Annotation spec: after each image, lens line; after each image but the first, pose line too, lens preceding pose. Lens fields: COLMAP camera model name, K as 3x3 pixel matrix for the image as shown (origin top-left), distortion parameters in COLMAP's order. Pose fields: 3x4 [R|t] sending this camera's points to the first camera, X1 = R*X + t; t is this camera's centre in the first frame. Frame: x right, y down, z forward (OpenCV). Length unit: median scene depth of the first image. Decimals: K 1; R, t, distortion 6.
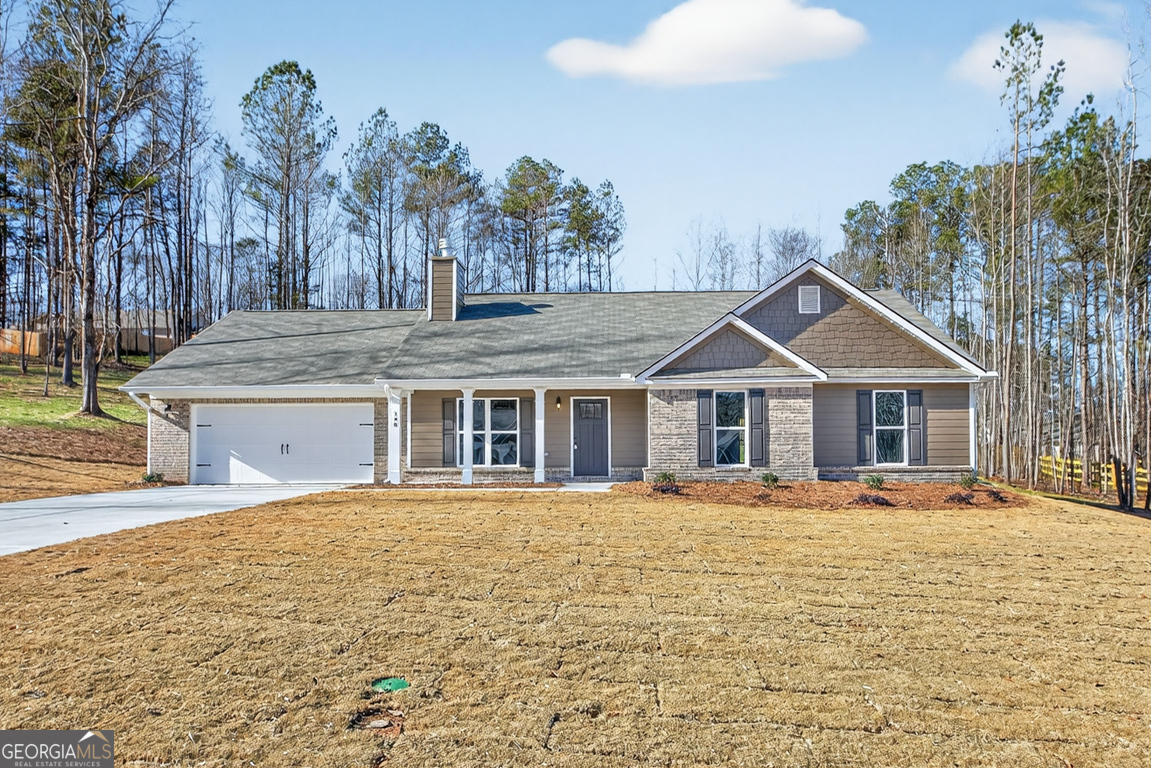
lens RADIAL K [[671.0, 0, 574.9], [0, 671.0, 419.0], [0, 0, 1]] dist [0.002570, 0.000857]
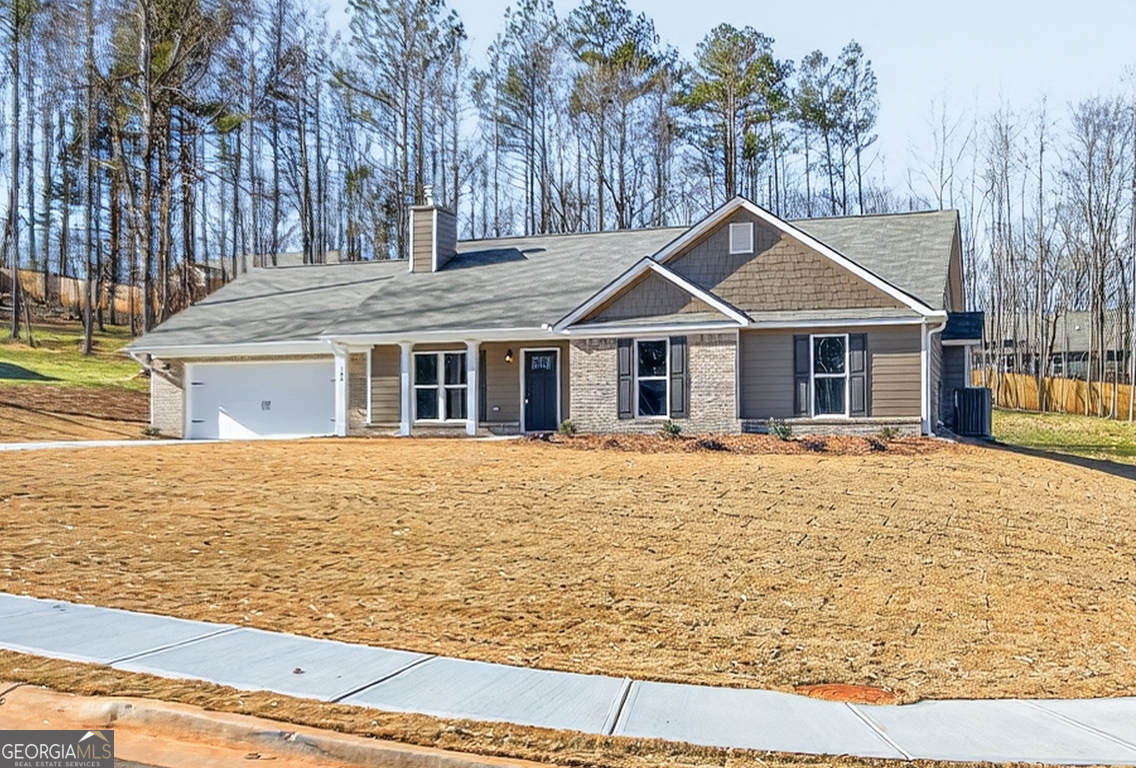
lens RADIAL K [[893.5, 0, 568.0], [0, 893.5, 384.0], [0, 0, 1]] dist [-0.001666, -0.001354]
pose [[0.969657, -0.011121, -0.244216, 0.421012], [0.012312, 0.999919, 0.003353, 0.016044], [0.244158, -0.006258, 0.969715, -0.253061]]
